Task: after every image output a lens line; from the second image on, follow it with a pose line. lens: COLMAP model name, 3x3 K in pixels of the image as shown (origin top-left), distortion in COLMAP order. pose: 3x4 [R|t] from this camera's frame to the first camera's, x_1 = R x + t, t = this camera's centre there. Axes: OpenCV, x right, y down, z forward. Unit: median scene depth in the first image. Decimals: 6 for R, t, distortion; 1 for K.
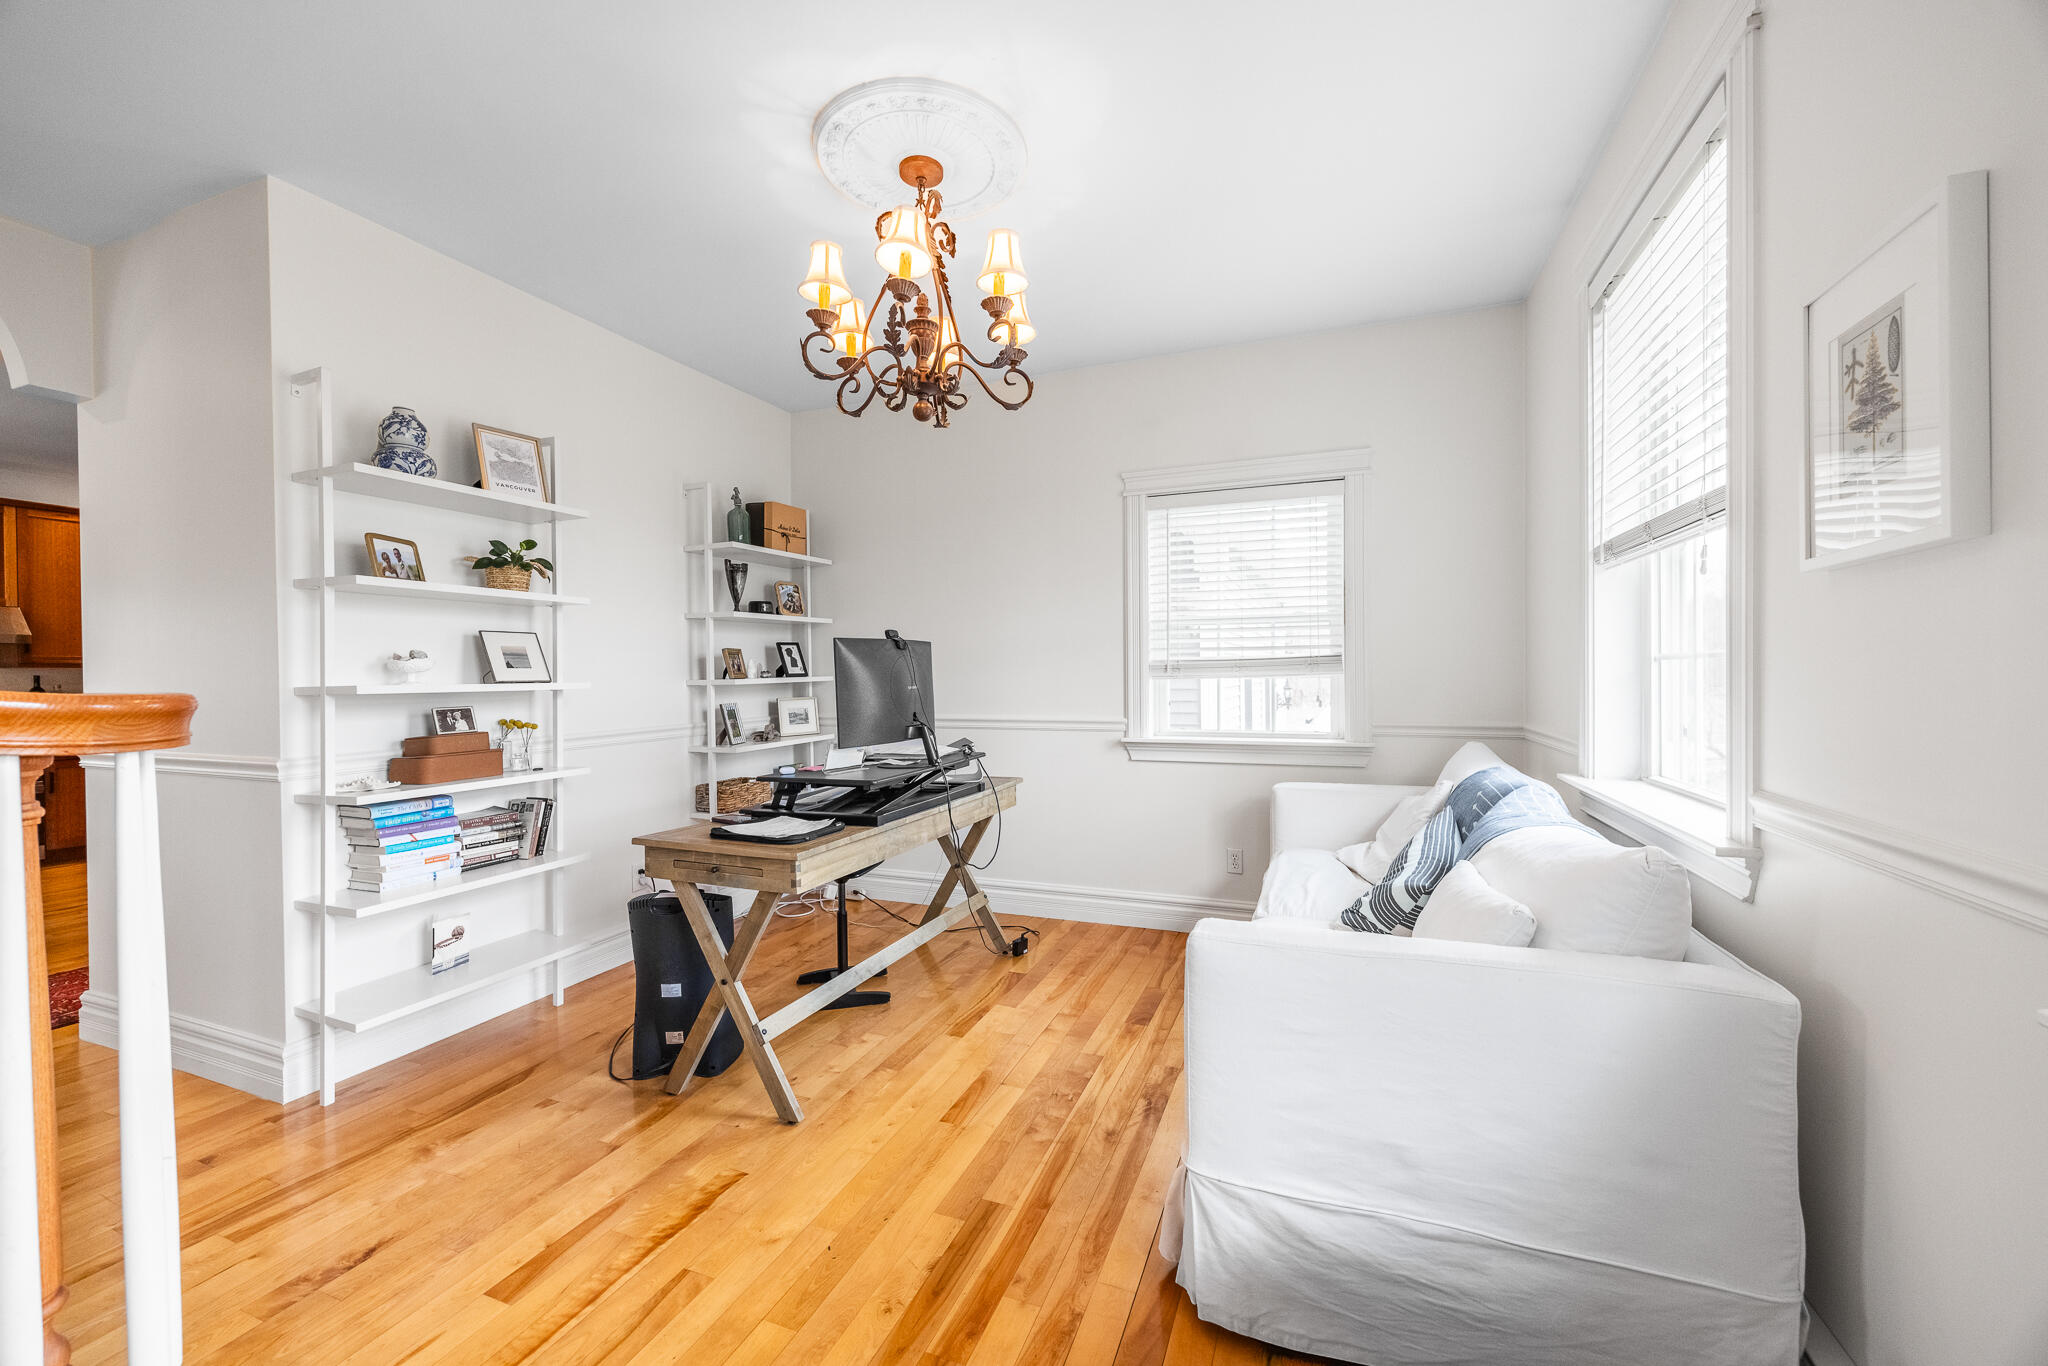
lens RADIAL K [[798.0, 0, 1011.1], [0, 798.0, 675.4], [0, 0, 1]] dist [0.000750, -0.000242]
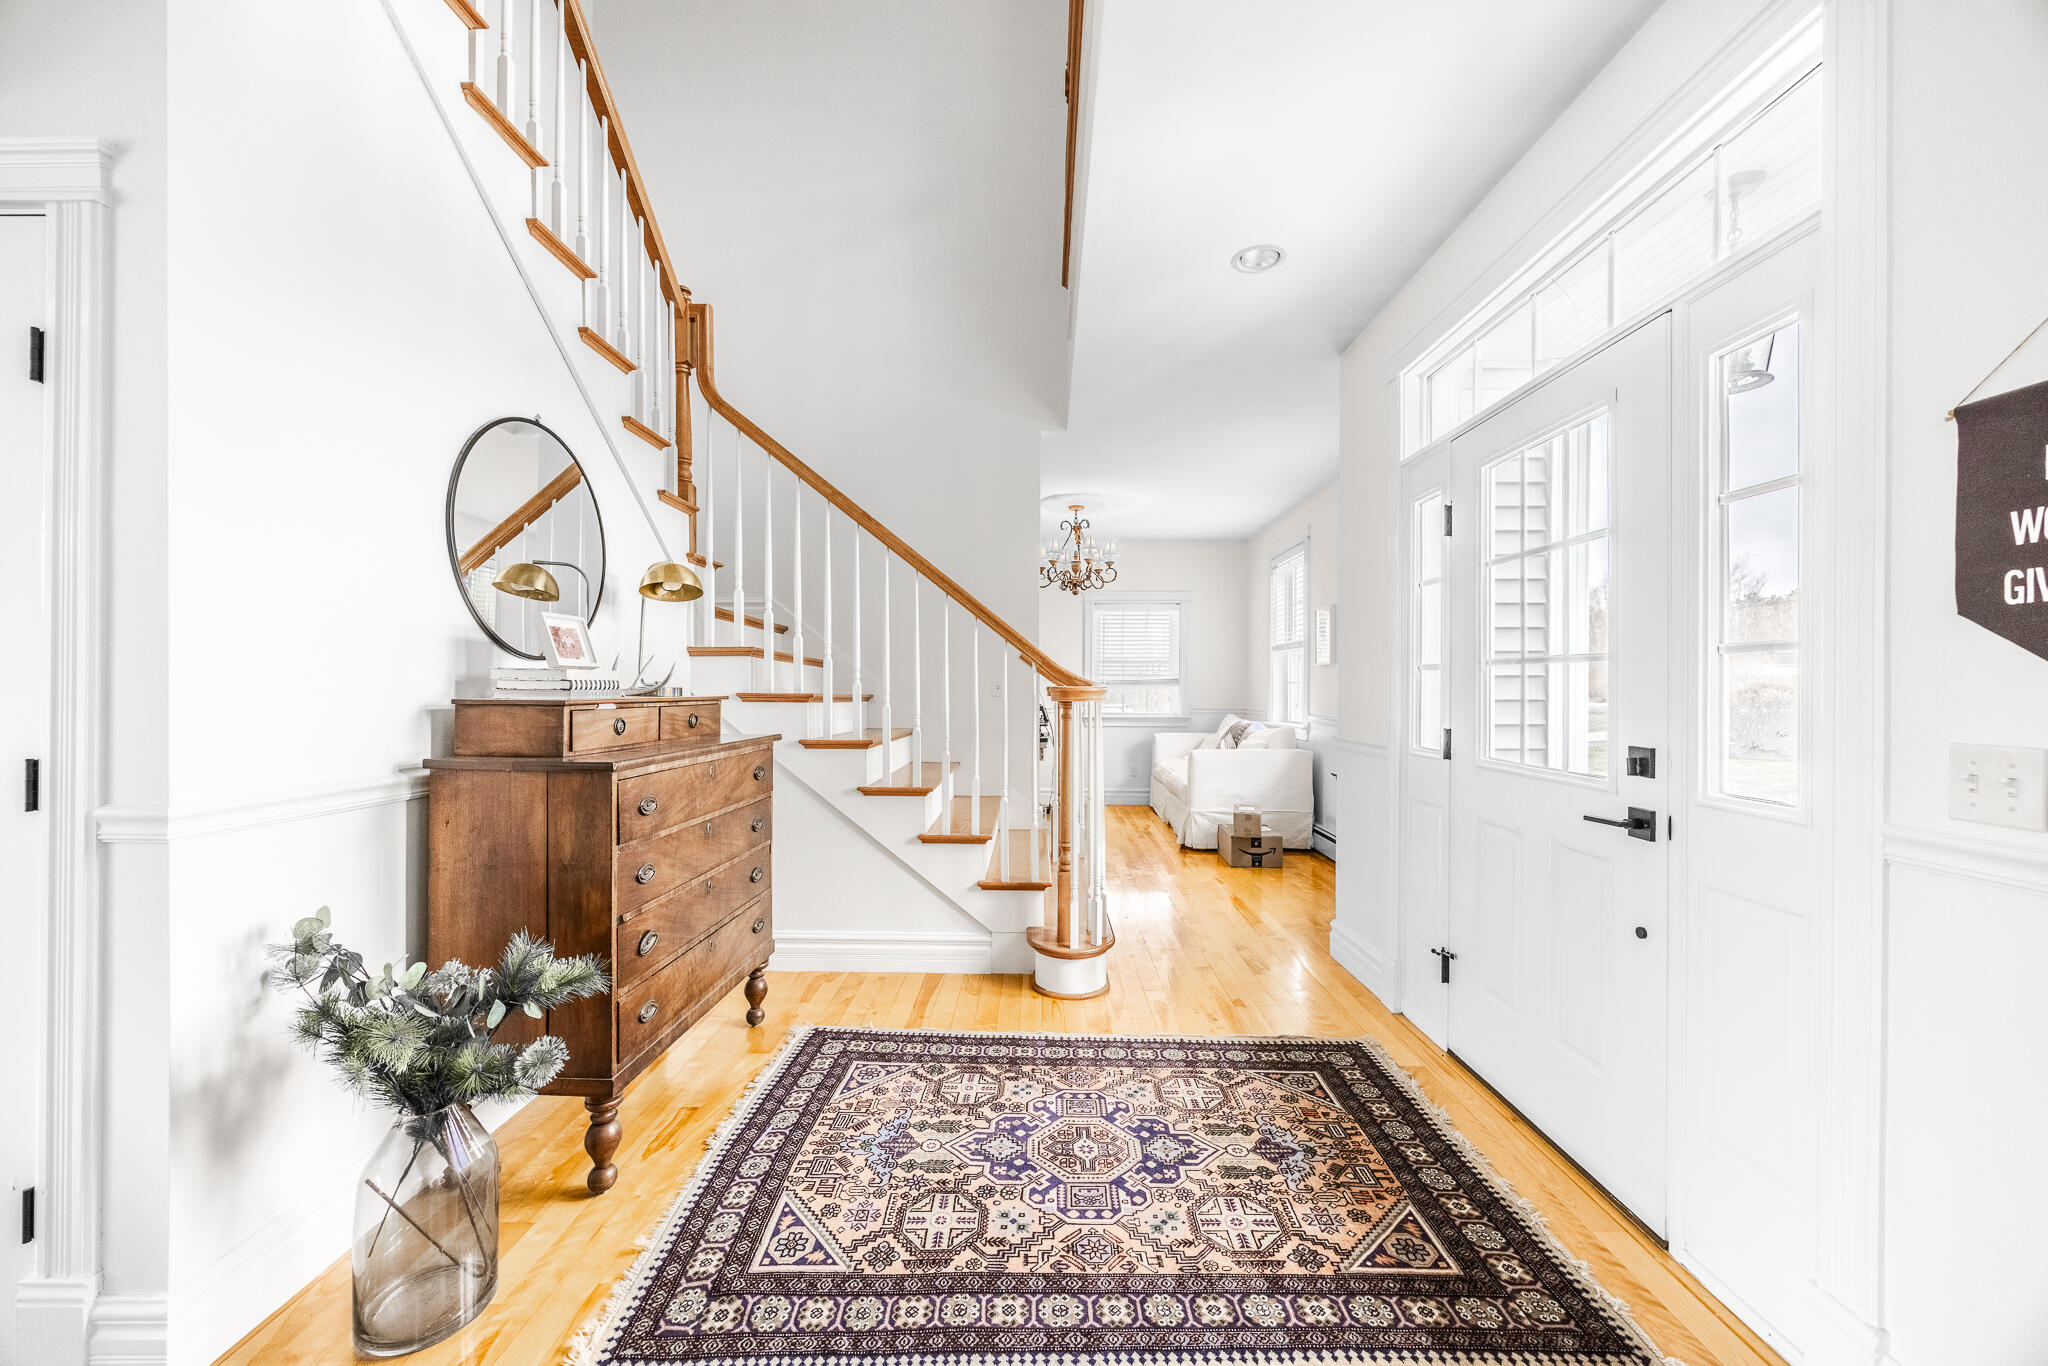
lens RADIAL K [[798.0, 0, 1021.7], [0, 798.0, 680.6], [0, 0, 1]] dist [0.000750, -0.000242]
pose [[0.942472, 0.005167, 0.334244, -1.044819], [0.000893, 0.999838, -0.017974, 0.030252], [-0.334283, 0.017239, 0.942315, -1.362553]]
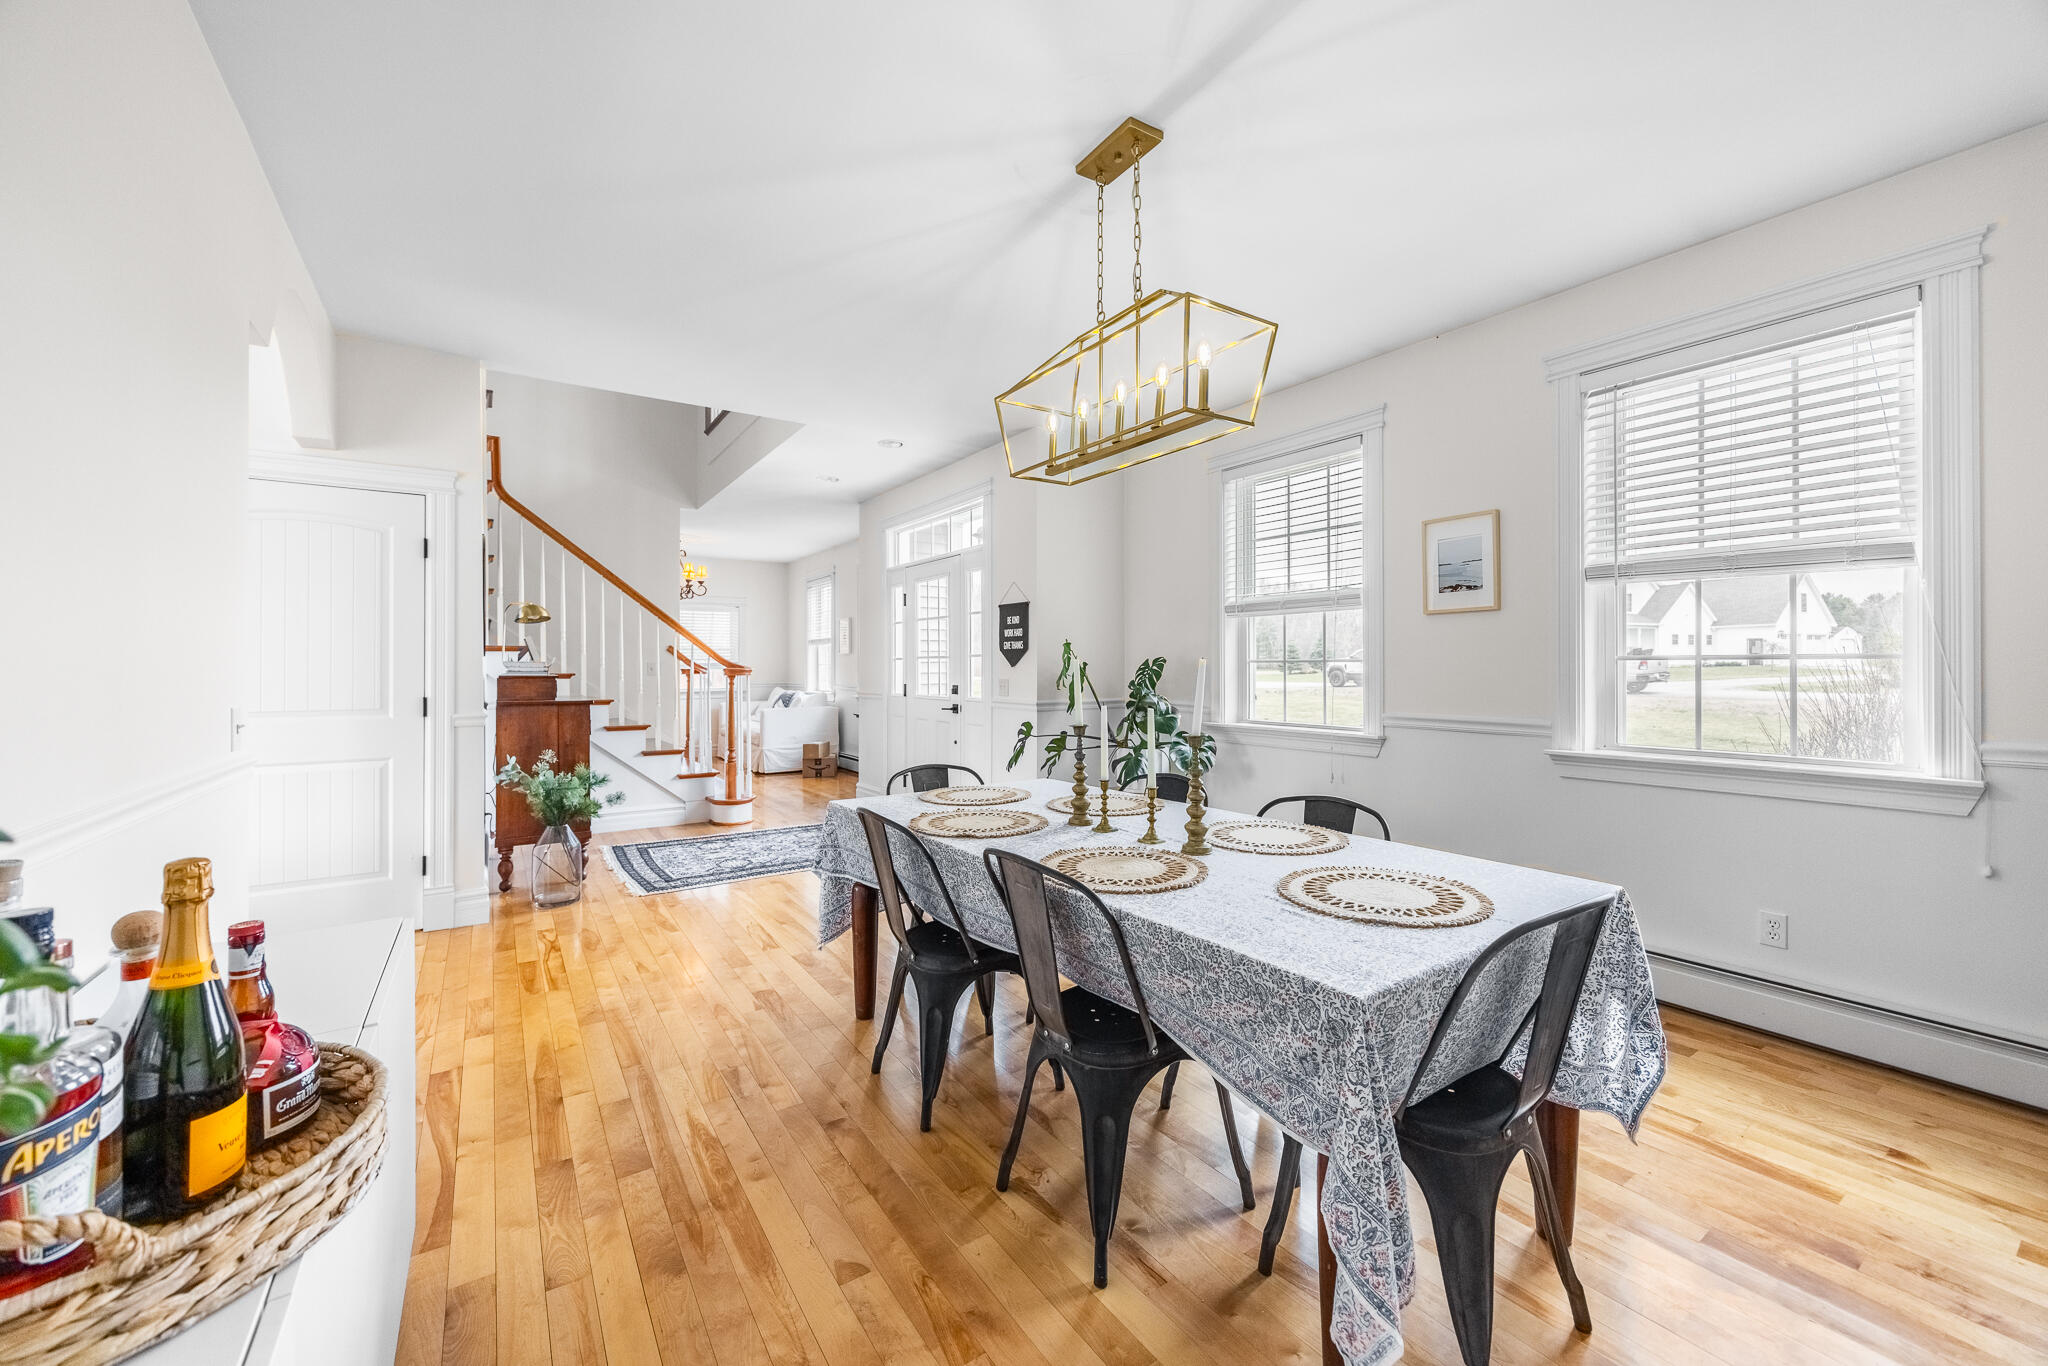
lens RADIAL K [[798.0, 0, 1026.6], [0, 798.0, 668.5], [0, 0, 1]] dist [0.000750, -0.000242]
pose [[0.577151, -0.004683, 0.816624, -1.986971], [0.014379, 0.999887, -0.004428, 0.041248], [-0.816511, 0.014298, 0.577153, -2.310995]]
